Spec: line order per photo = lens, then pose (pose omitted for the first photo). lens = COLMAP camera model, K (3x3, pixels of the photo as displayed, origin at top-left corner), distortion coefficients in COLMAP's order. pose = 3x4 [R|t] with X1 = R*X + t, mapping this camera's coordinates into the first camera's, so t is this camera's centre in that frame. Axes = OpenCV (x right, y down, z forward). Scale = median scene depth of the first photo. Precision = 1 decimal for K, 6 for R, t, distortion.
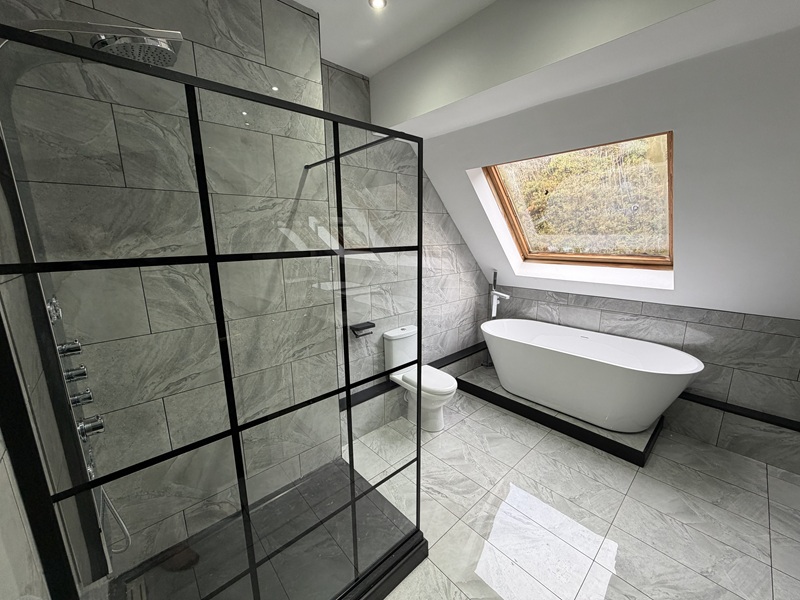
lens RADIAL K [[317.7, 0, 398.4], [0, 317.7, 302.5], [0, 0, 1]] dist [0.001189, 0.000200]
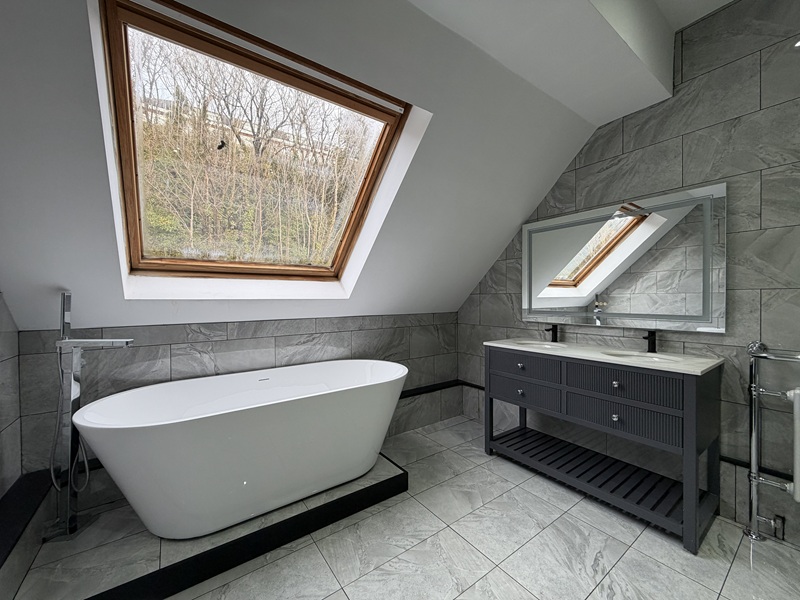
lens RADIAL K [[317.7, 0, 398.4], [0, 317.7, 302.5], [0, 0, 1]] dist [0.001189, 0.000200]
pose [[0.115402, -0.003506, 0.993313, -0.083046], [0.208610, 0.977778, -0.020785, 0.021557], [-0.971166, 0.209614, 0.113569, 0.660675]]
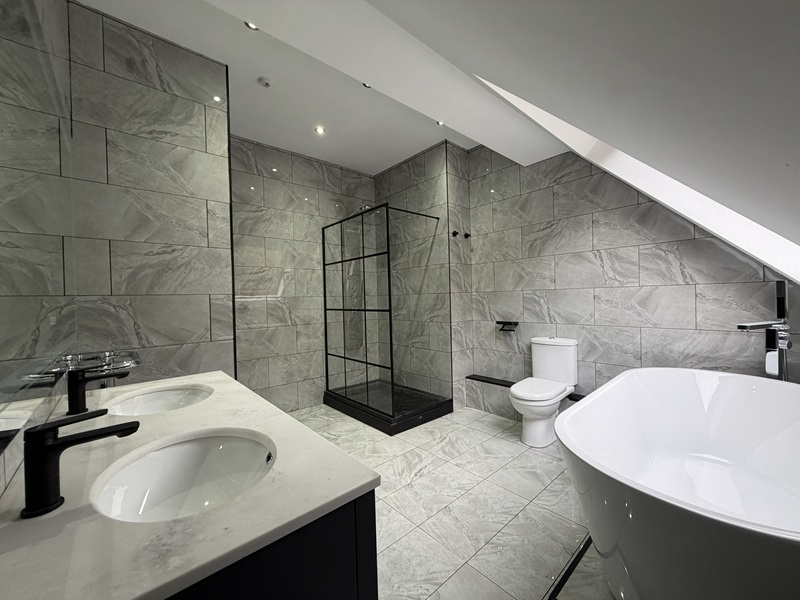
lens RADIAL K [[317.7, 0, 398.4], [0, 317.7, 302.5], [0, 0, 1]] dist [0.001189, 0.000200]
pose [[-0.011892, 0.026439, -0.999580, 1.016780], [-0.179792, 0.983302, 0.028147, 0.035533], [0.983633, 0.180051, -0.006940, 0.544422]]
